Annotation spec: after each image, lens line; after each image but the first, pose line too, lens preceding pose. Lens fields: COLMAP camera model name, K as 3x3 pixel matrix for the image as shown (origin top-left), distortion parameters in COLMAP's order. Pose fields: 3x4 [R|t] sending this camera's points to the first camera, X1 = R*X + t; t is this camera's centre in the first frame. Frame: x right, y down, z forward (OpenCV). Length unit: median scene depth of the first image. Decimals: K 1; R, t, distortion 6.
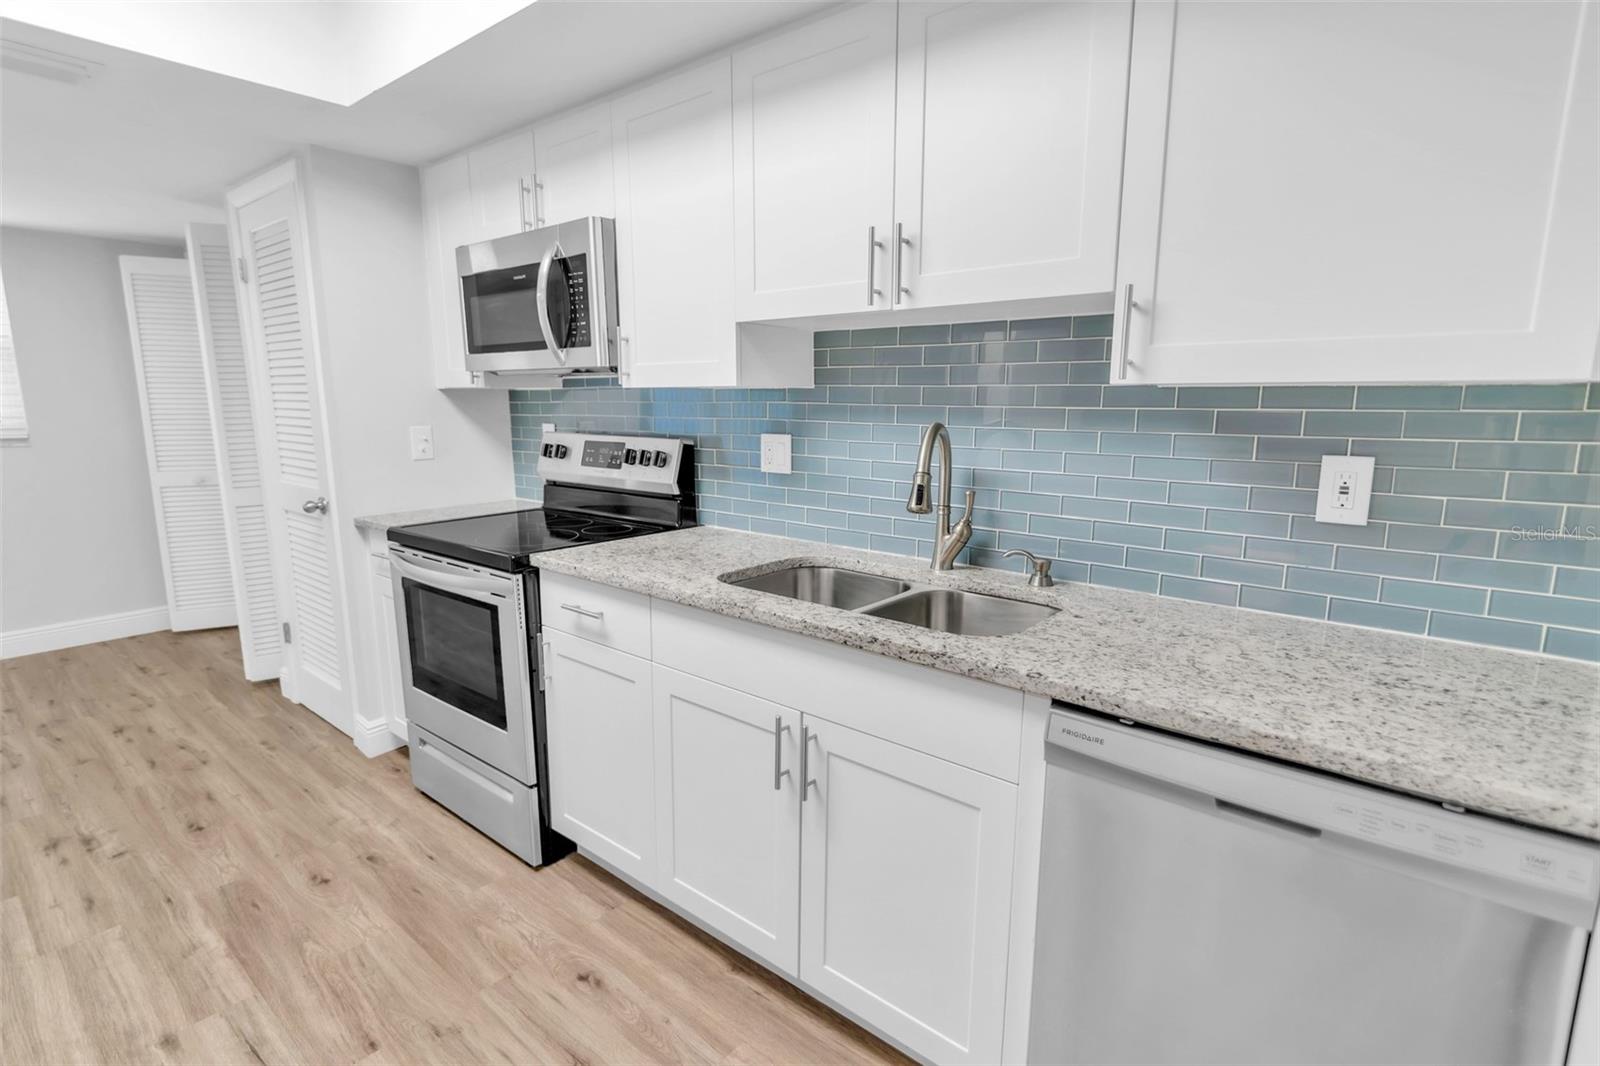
lens RADIAL K [[787.7, 0, 794.5], [0, 787.7, 536.2], [0, 0, 1]] dist [0.000742, -0.000221]
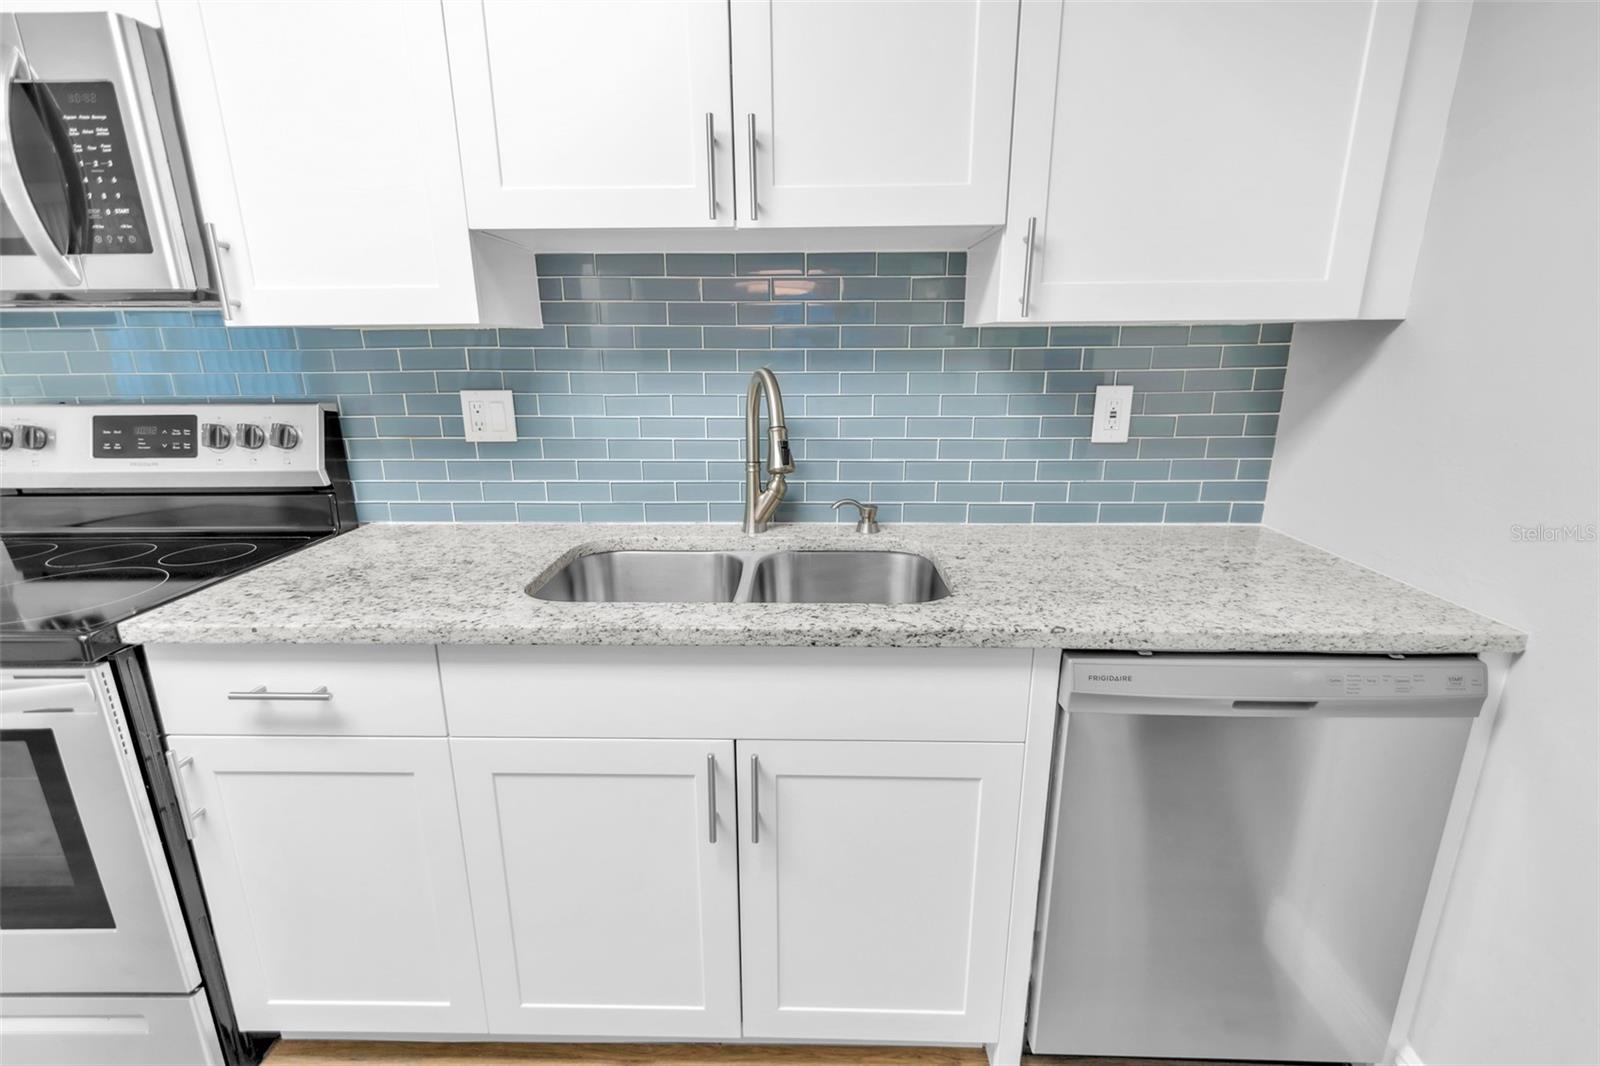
lens RADIAL K [[721.7, 0, 791.5], [0, 721.7, 535.2], [0, 0, 1]] dist [0.002879, -0.000451]
pose [[0.776591, -0.168963, 0.606925, -0.273727], [0.116839, 0.985279, 0.124793, -0.050581], [-0.619076, -0.026000, 0.784900, 0.303840]]
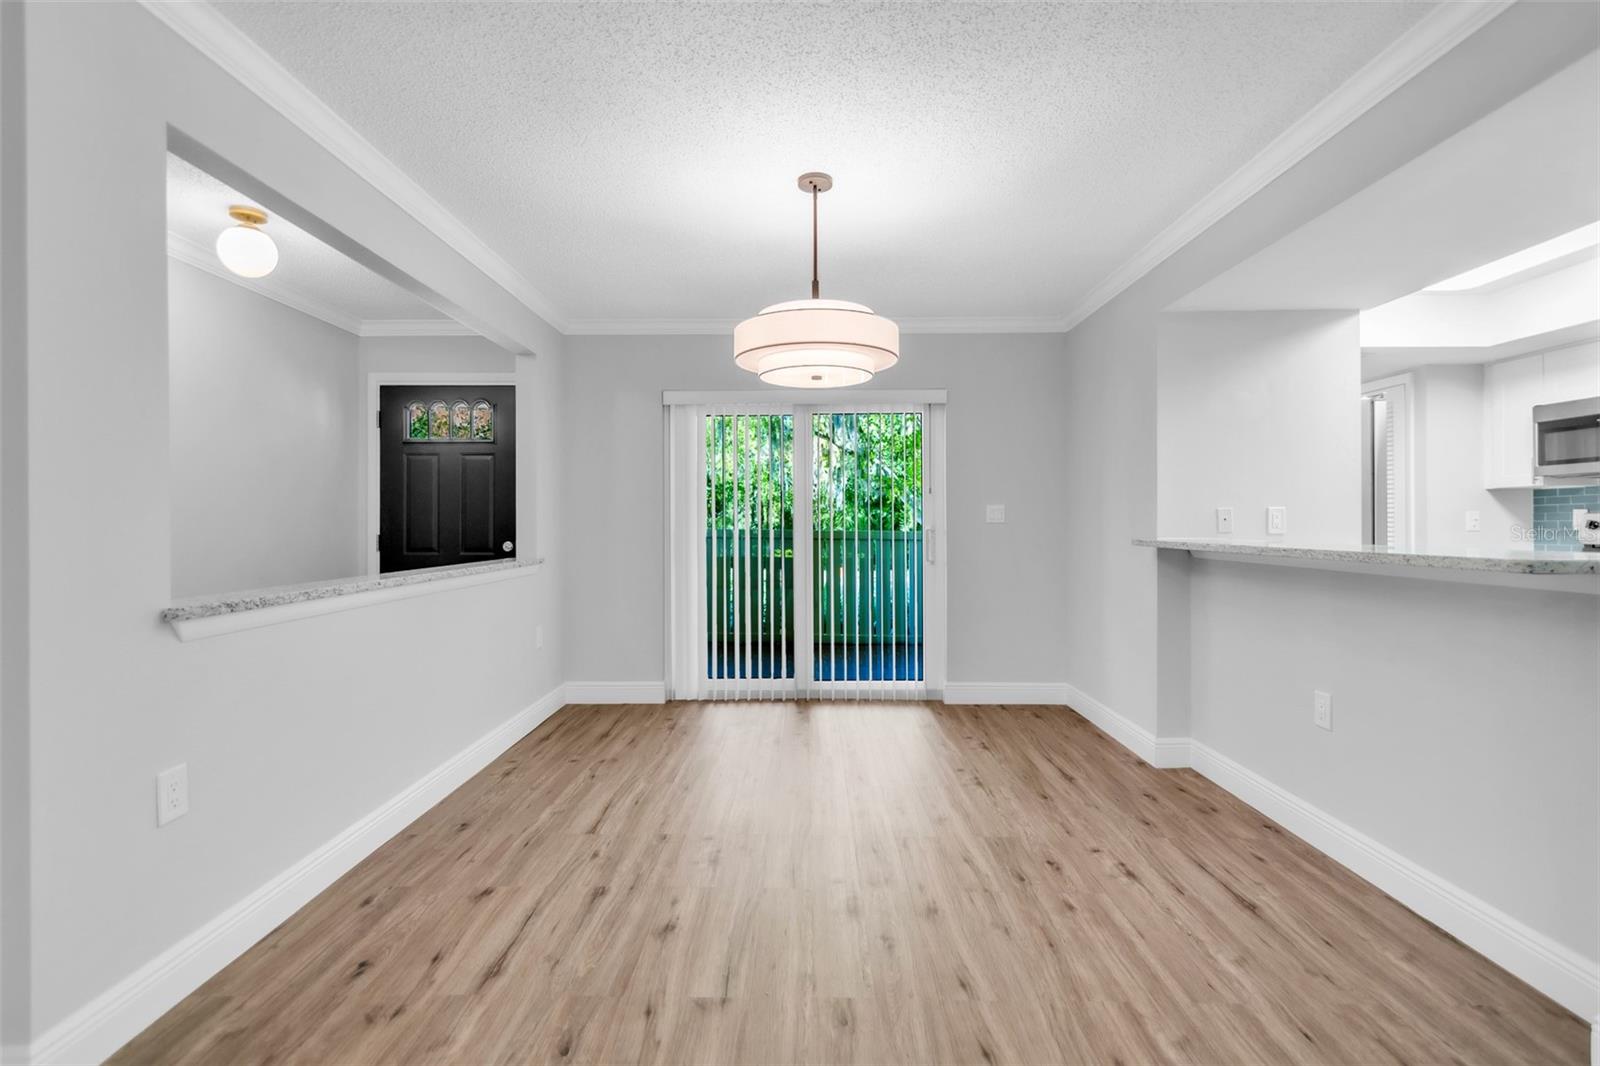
lens RADIAL K [[732.0, 0, 795.7], [0, 732.0, 524.6], [0, 0, 1]] dist [0.003043, -0.000434]
pose [[0.627172, 0.002751, -0.778876, -0.235902], [-0.140034, 0.984097, -0.109283, 0.383875], [0.766190, 0.177608, 0.617583, -1.559720]]
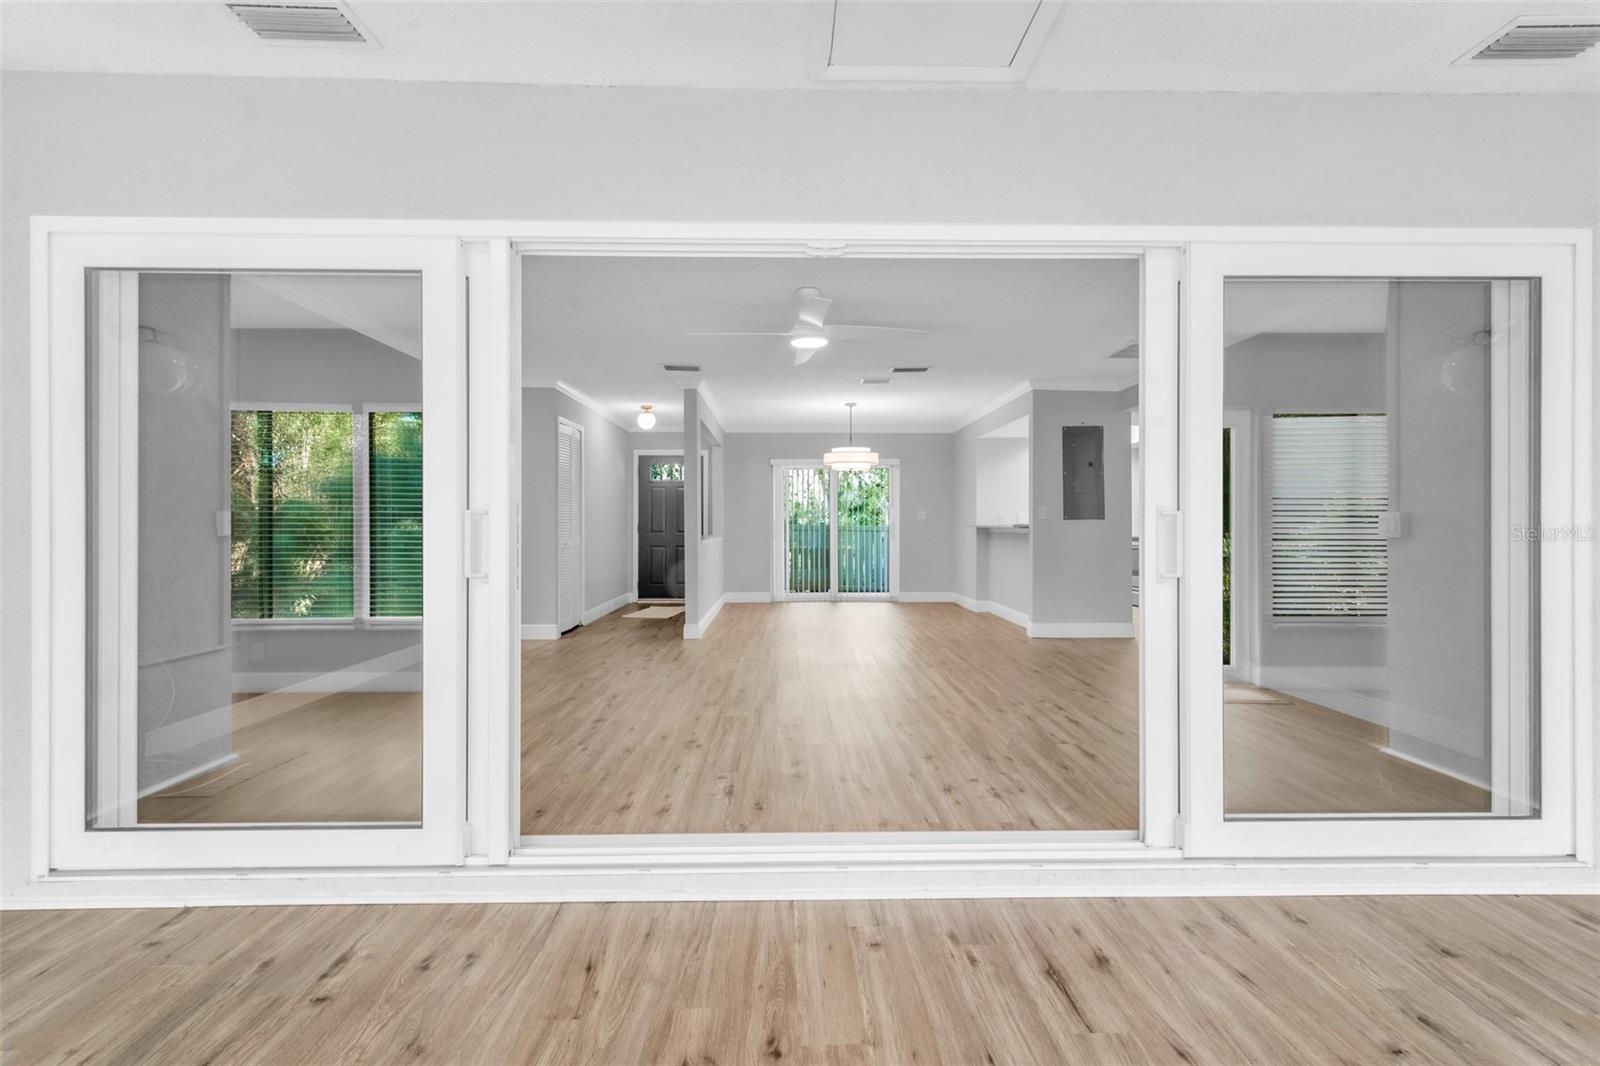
lens RADIAL K [[732.0, 0, 795.7], [0, 732.0, 524.6], [0, 0, 1]] dist [0.003043, -0.000434]
pose [[0.651193, 0.000199, -0.758913, 1.633794], [-0.137063, 0.983587, -0.117350, 0.787152], [0.746433, 0.180436, 0.640532, -3.536718]]
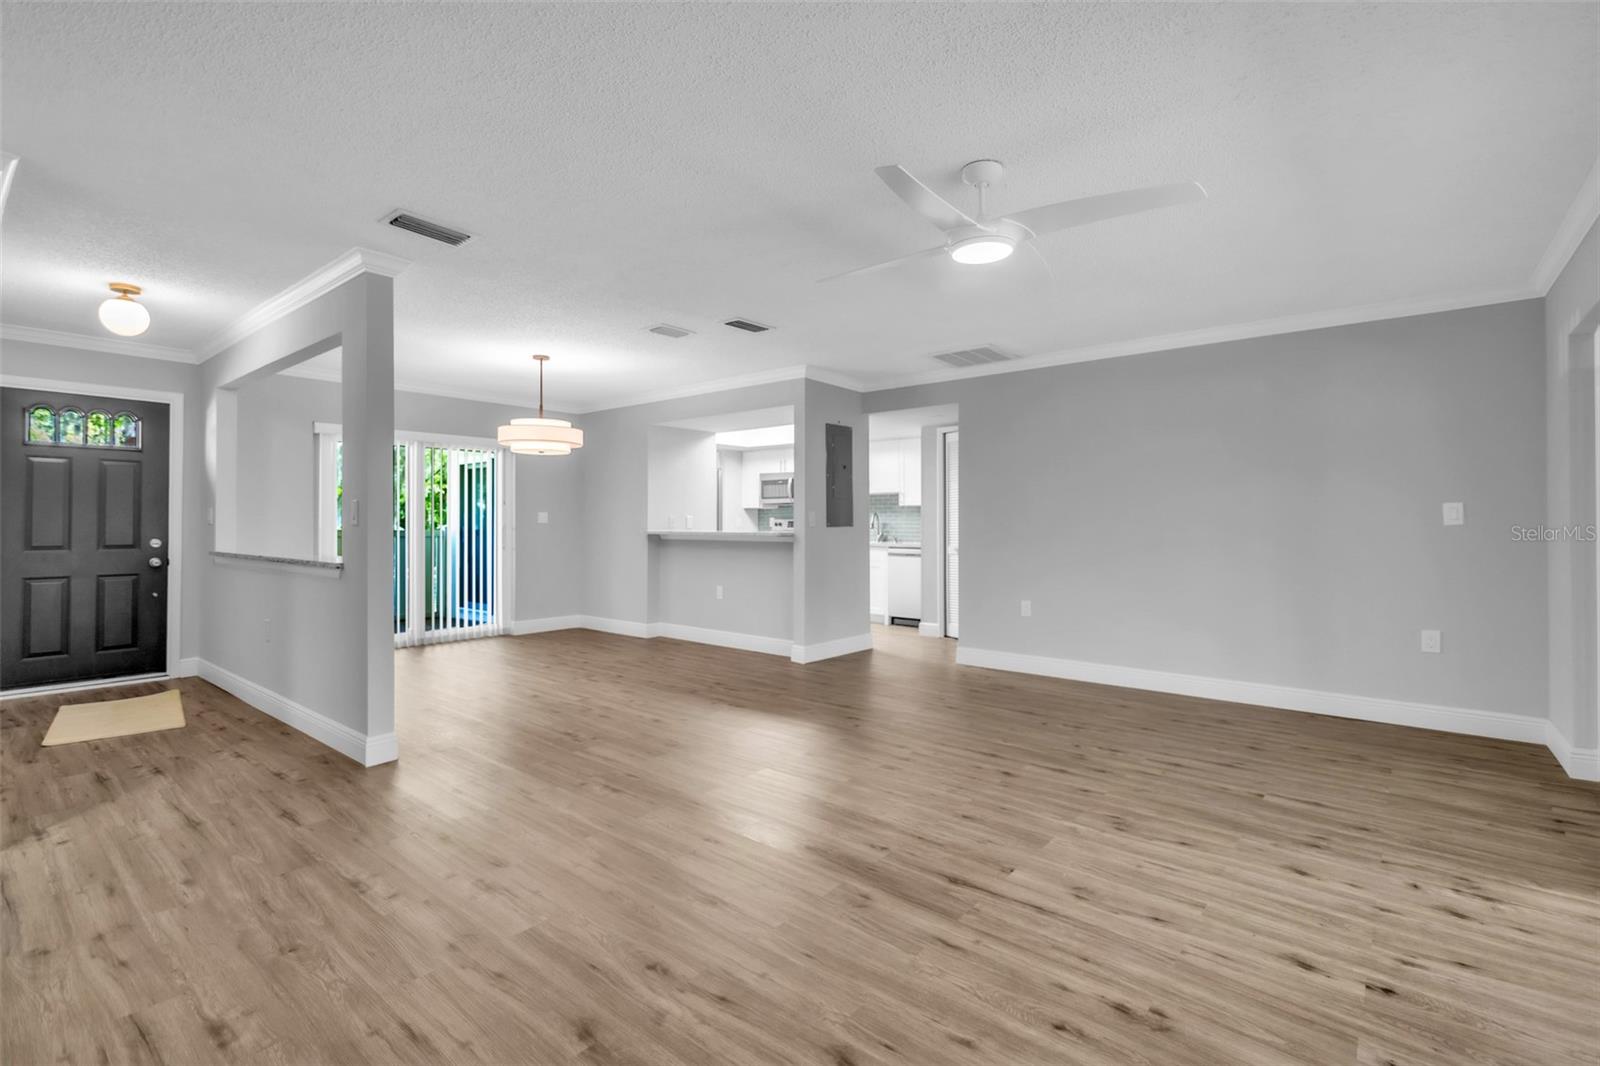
lens RADIAL K [[732.0, 0, 795.7], [0, 732.0, 524.6], [0, 0, 1]] dist [0.003043, -0.000434]
pose [[0.999996, 0.002133, -0.001910, -0.299631], [-0.002437, 0.984261, -0.176704, 0.722180], [0.001503, 0.176708, 0.984262, -3.439706]]
